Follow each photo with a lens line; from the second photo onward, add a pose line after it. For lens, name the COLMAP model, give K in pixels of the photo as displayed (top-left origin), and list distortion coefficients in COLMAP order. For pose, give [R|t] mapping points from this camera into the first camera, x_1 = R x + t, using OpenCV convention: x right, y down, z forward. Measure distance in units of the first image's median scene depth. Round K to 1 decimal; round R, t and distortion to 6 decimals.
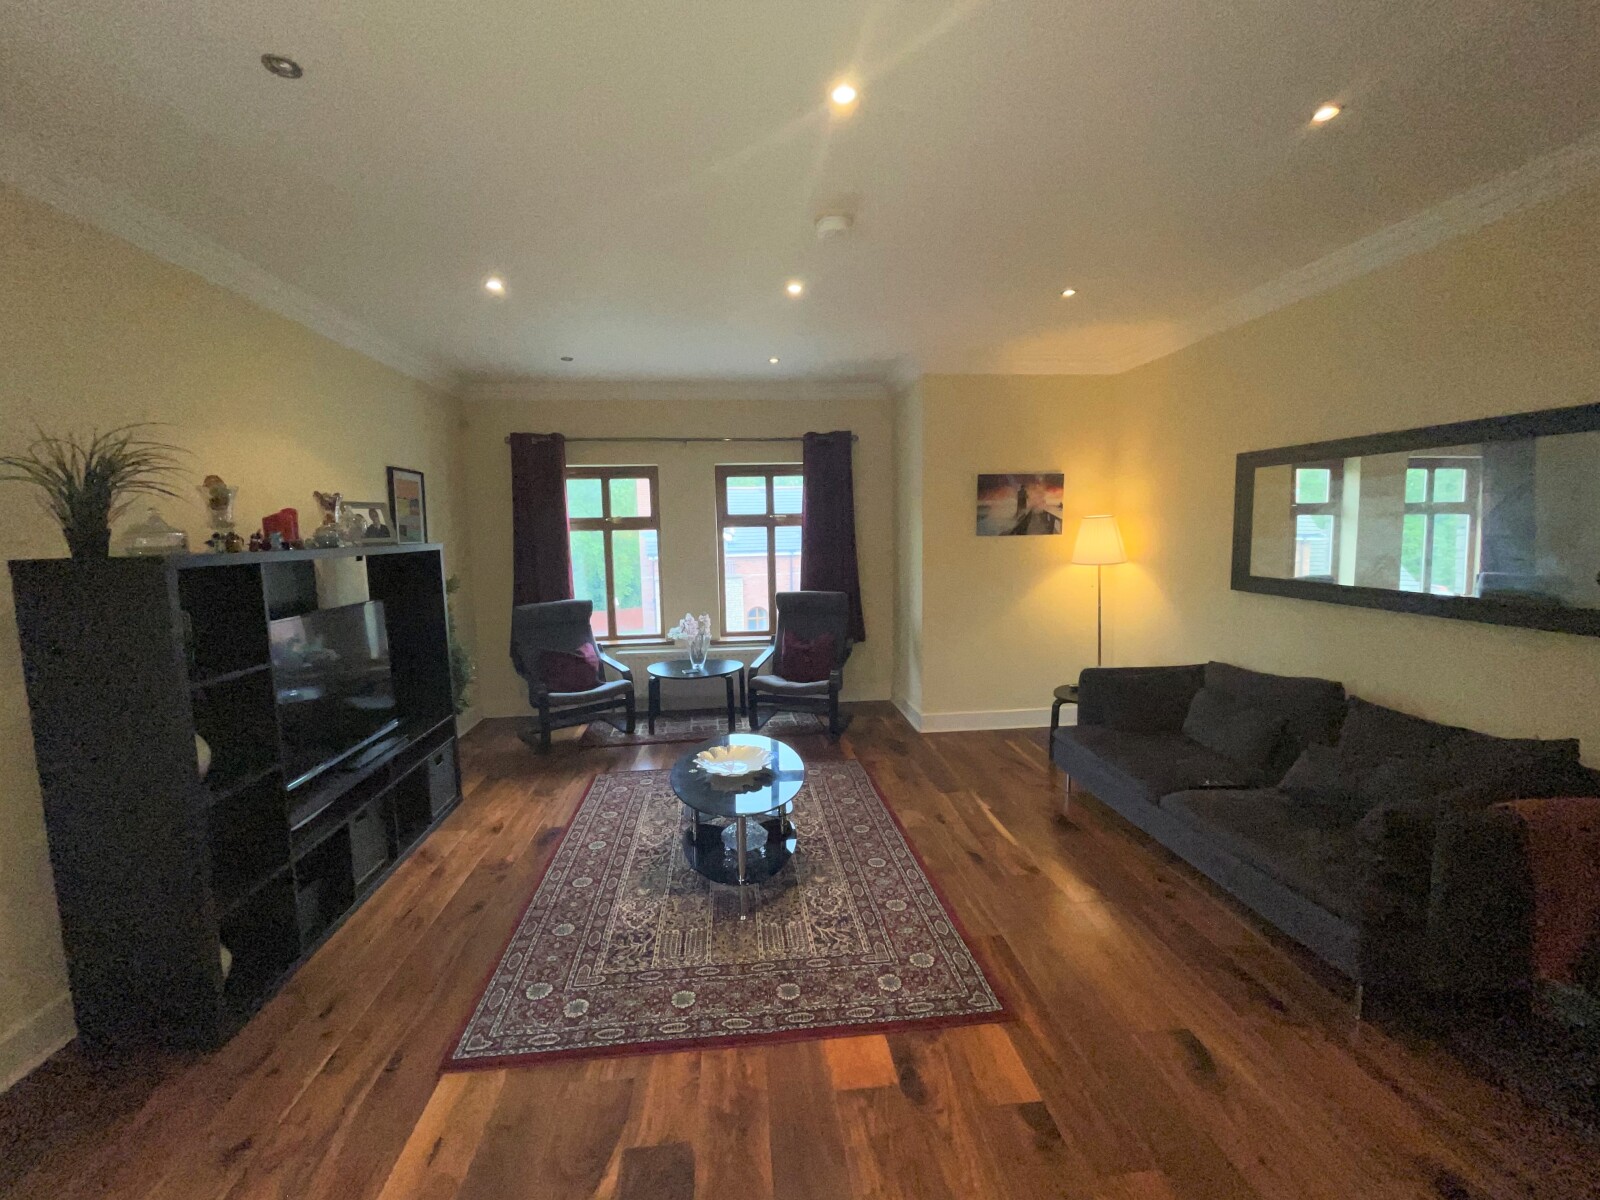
lens RADIAL K [[659.1, 0, 802.7], [0, 659.1, 587.9], [0, 0, 1]] dist [-0.002266, -0.000557]
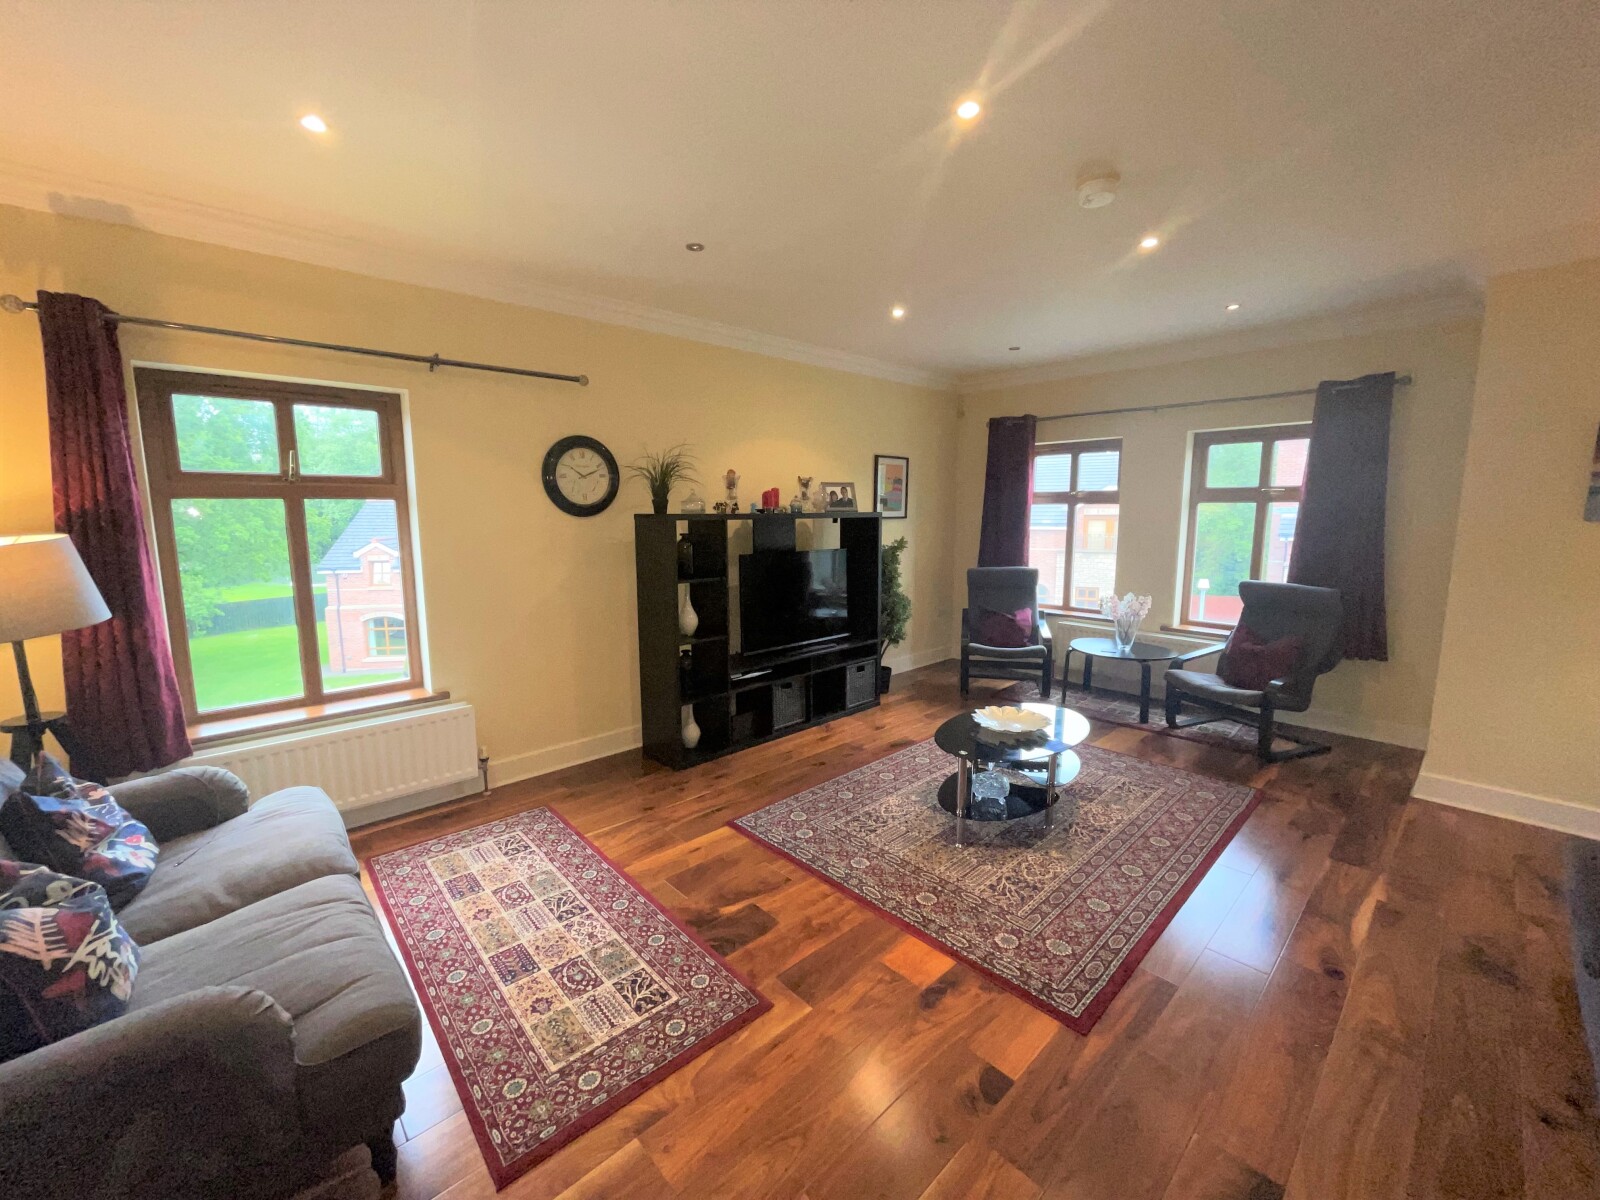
lens RADIAL K [[659.1, 0, 802.7], [0, 659.1, 587.9], [0, 0, 1]] dist [-0.002266, -0.000557]
pose [[0.602728, 0.113077, -0.789894, 0.451904], [-0.080003, 0.993484, 0.081176, -0.011179], [0.793926, 0.014267, 0.607847, 0.063316]]
